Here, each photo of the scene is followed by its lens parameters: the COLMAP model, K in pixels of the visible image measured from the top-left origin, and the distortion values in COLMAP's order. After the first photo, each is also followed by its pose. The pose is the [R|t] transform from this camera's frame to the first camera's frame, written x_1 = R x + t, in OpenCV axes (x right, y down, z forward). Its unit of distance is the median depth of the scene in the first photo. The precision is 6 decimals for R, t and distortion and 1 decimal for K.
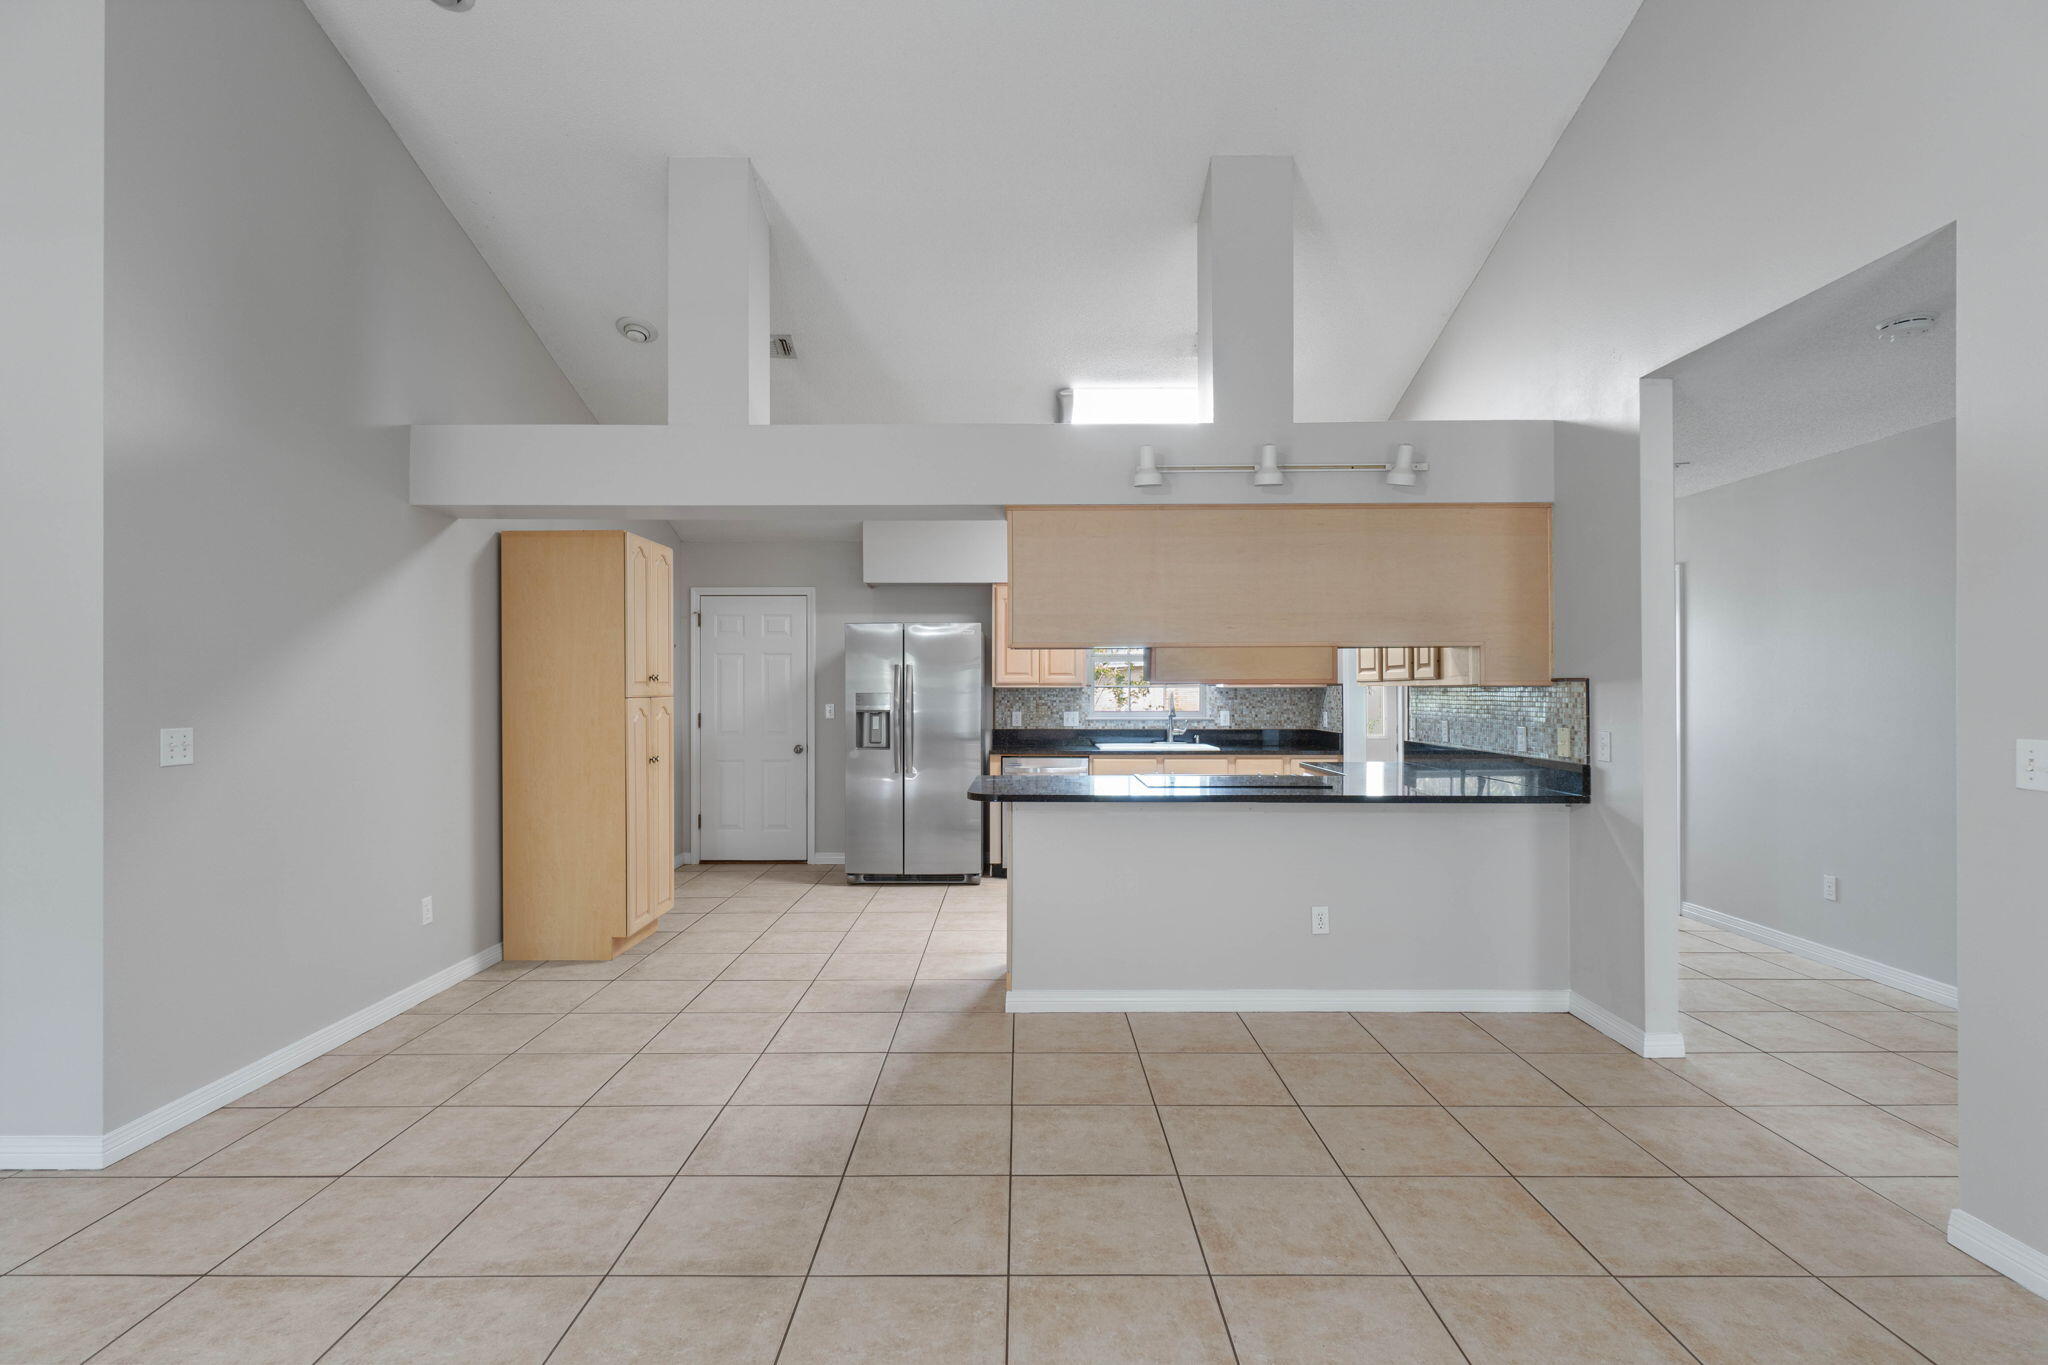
lens RADIAL K [[1003.5, 0, 1027.0], [0, 1003.5, 688.3], [0, 0, 1]] dist [-0.004267, 0.000200]
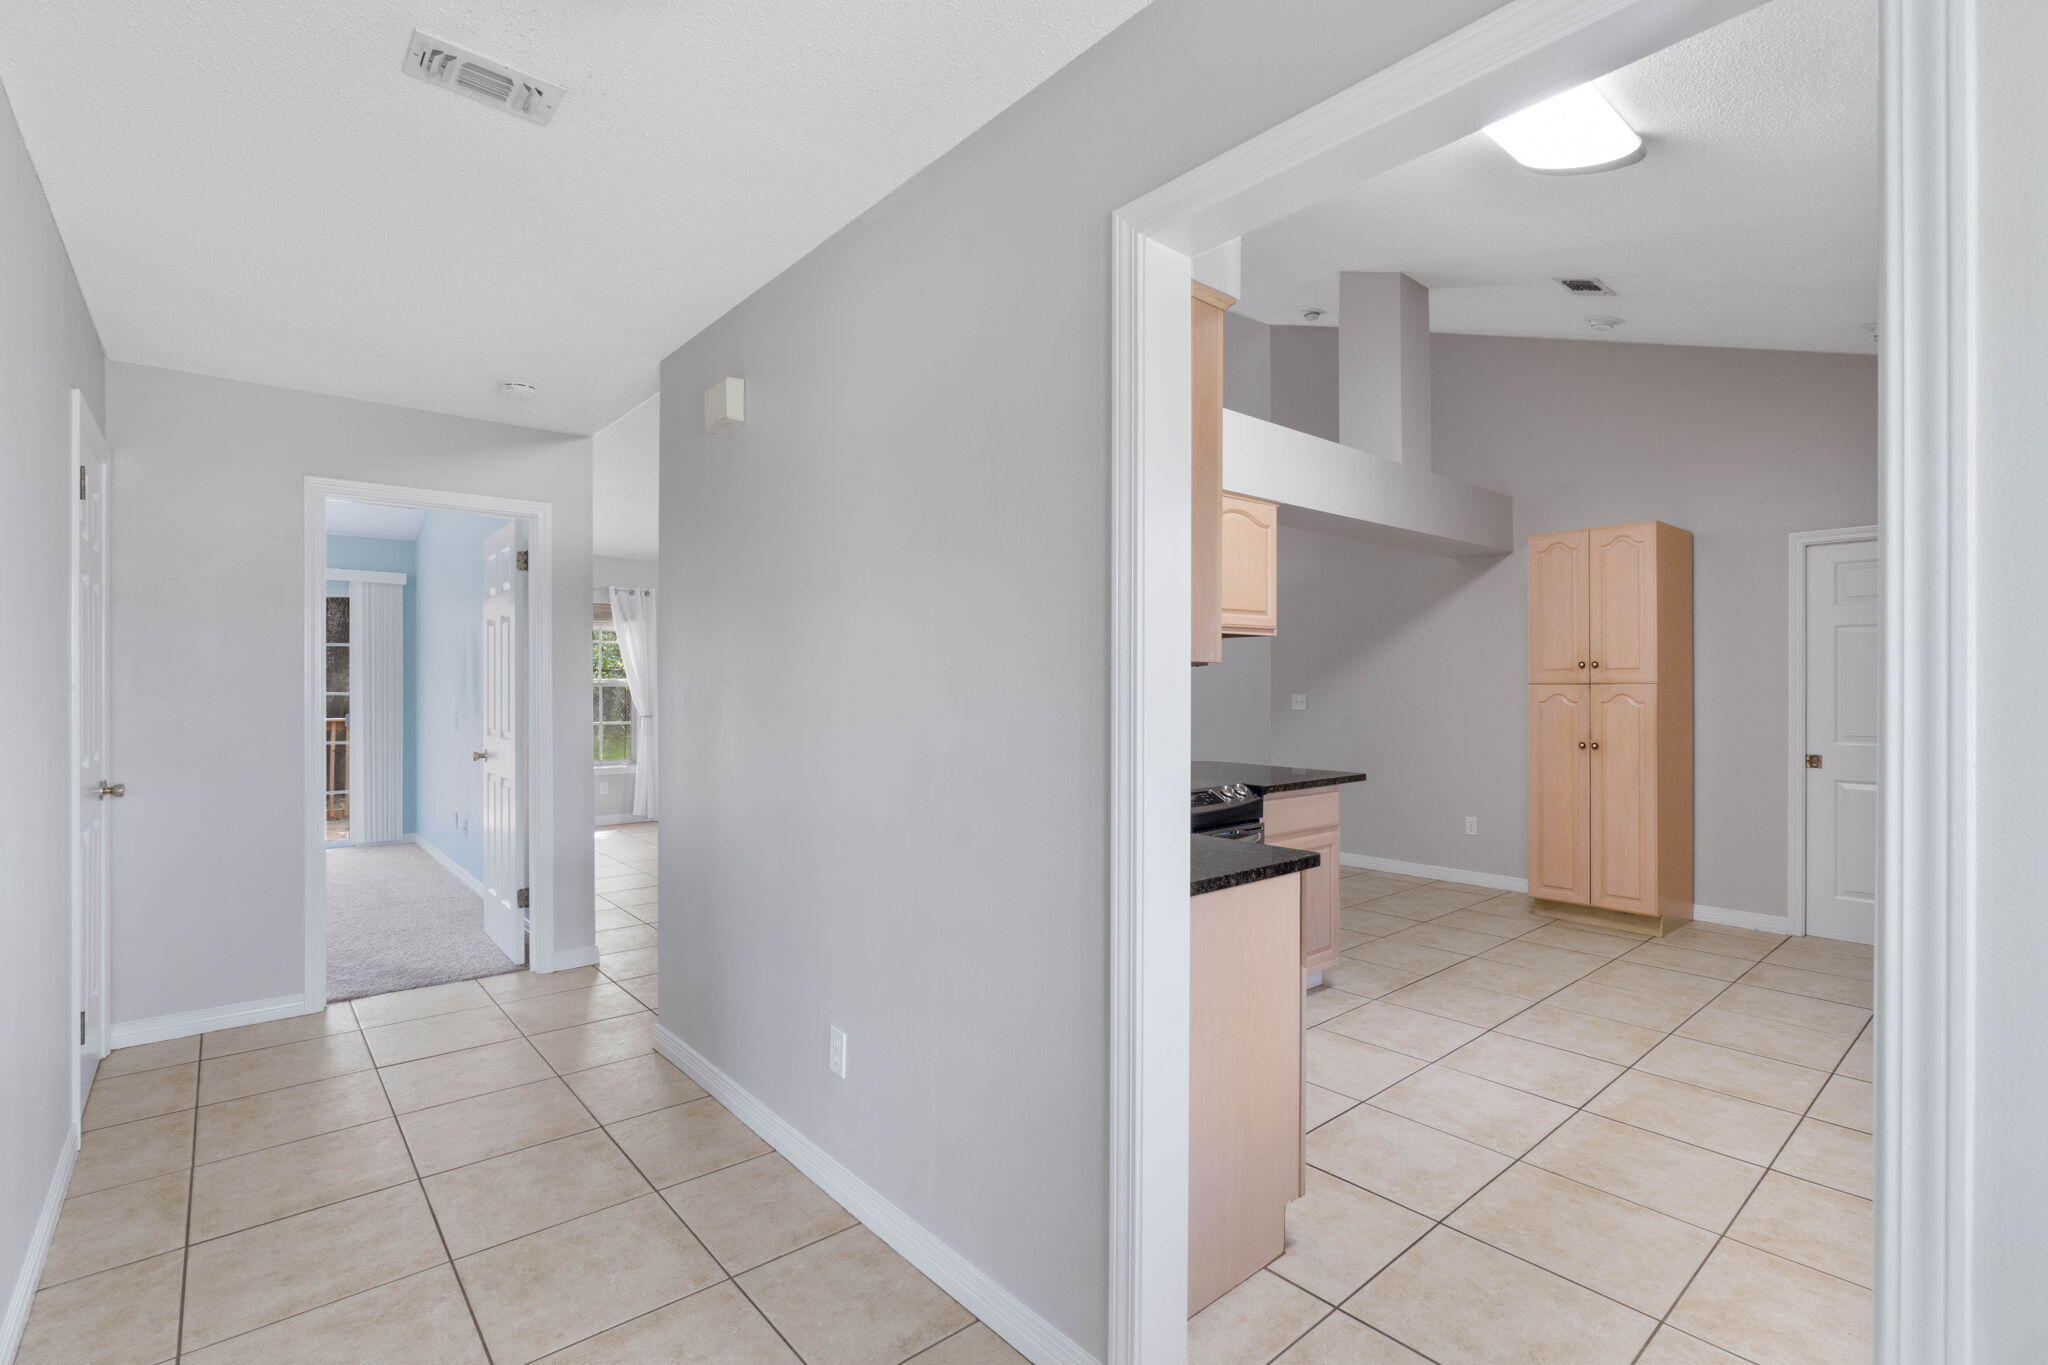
lens RADIAL K [[919.2, 0, 1023.4], [0, 919.2, 683.7], [0, 0, 1]] dist [-0.009119, 0.002230]
pose [[-0.761438, 0.001172, -0.648237, 0.660986], [0.002977, 0.999994, -0.001689, 0.008649], [0.648231, -0.003215, -0.761437, 1.334873]]
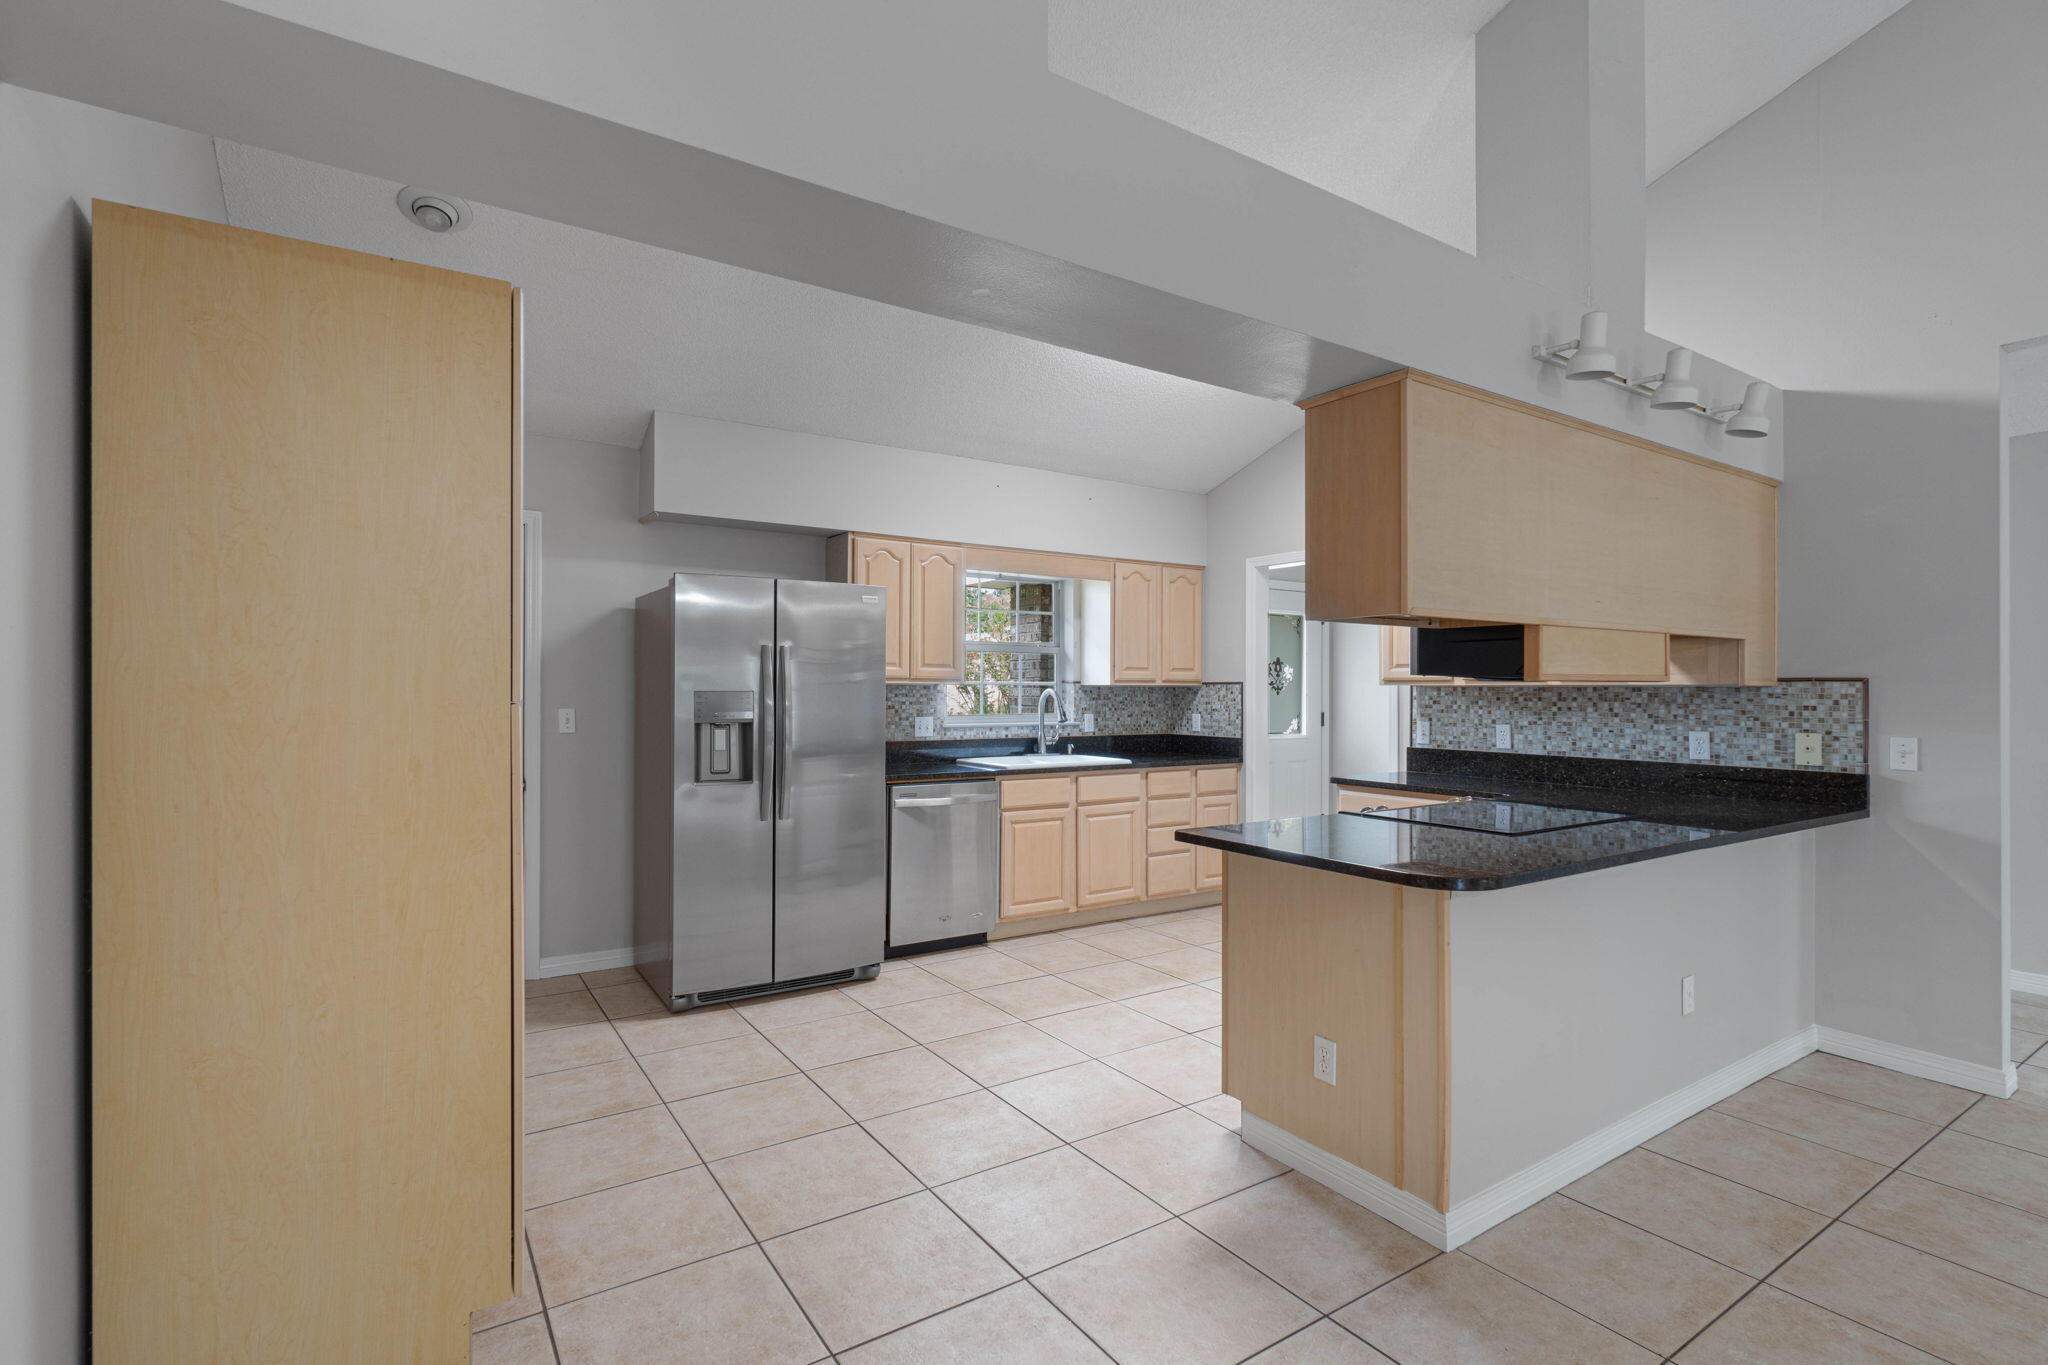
lens RADIAL K [[951.9, 0, 1022.3], [0, 951.9, 689.4], [0, 0, 1]] dist [-0.002994, -0.002677]
pose [[0.832490, 0.004676, 0.554021, -0.412309], [-0.005832, 0.999983, 0.000323, 0.003436], [-0.554010, -0.003500, 0.832503, 0.543921]]
